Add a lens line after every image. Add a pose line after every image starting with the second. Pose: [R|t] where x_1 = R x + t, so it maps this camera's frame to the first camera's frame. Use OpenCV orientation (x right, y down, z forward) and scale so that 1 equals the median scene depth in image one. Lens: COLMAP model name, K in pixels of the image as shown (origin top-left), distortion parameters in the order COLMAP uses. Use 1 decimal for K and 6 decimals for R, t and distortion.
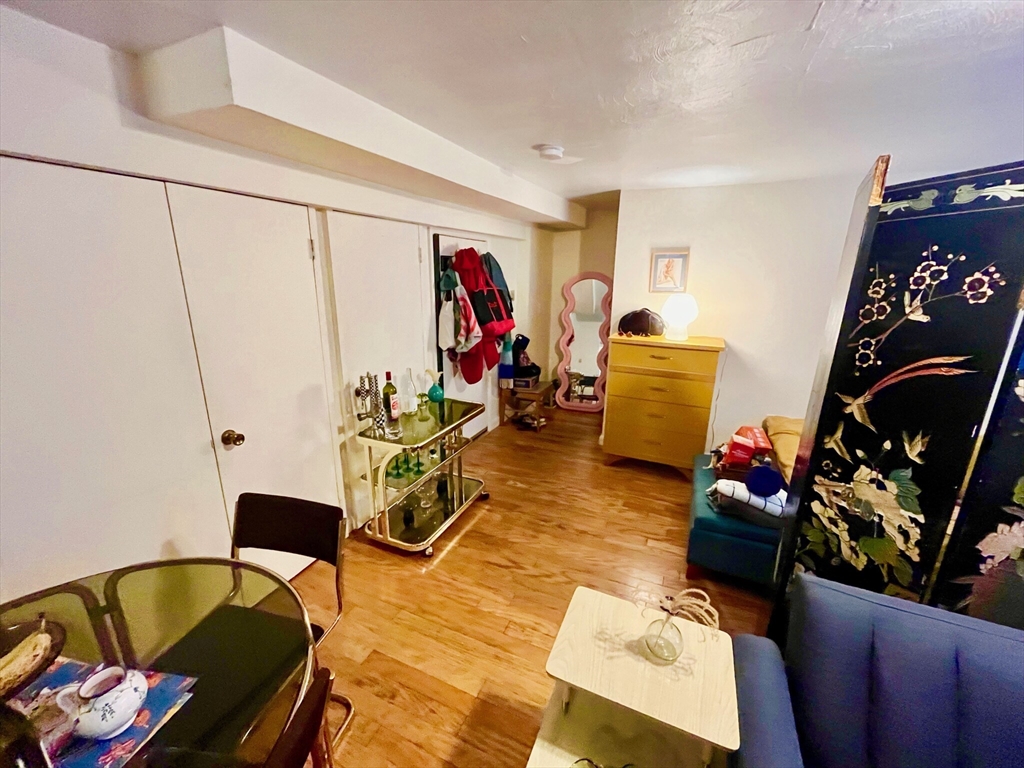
lens RADIAL K [[412.3, 0, 510.8], [0, 412.3, 387.2], [0, 0, 1]] dist [-0.003002, 0.000134]
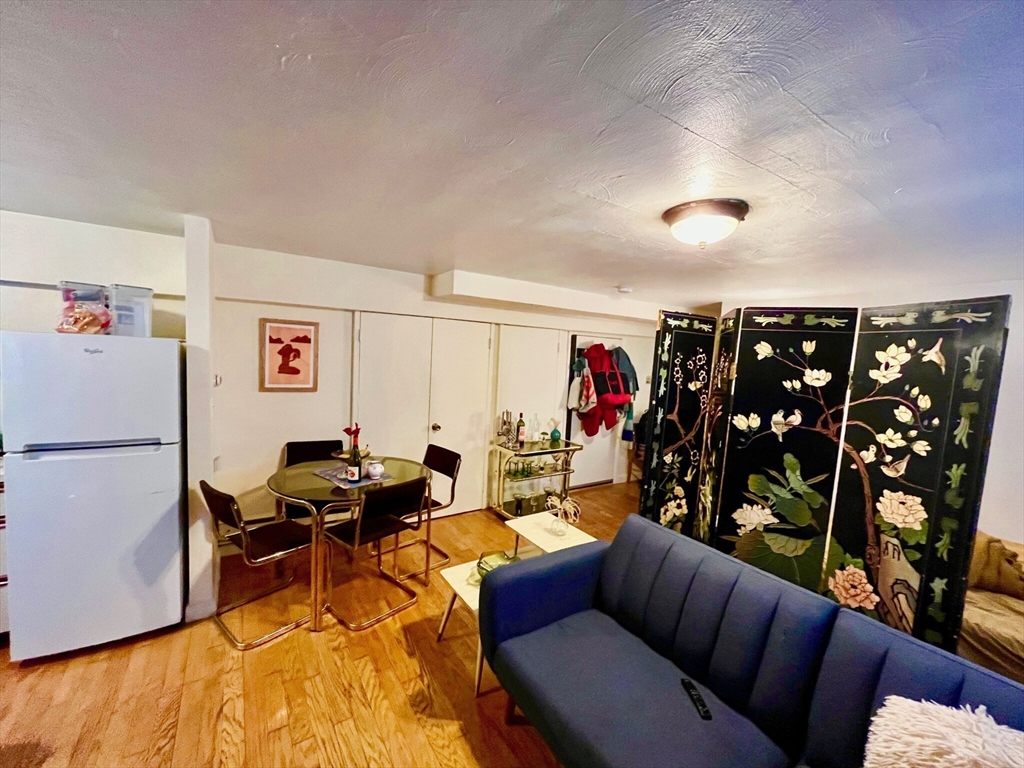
lens RADIAL K [[412.3, 0, 510.8], [0, 412.3, 387.2], [0, 0, 1]] dist [-0.003002, 0.000134]
pose [[0.846643, 0.071181, -0.527379, 0.455382], [-0.181049, 0.970426, -0.159673, 0.114805], [0.500416, 0.230667, 0.834492, -0.381125]]
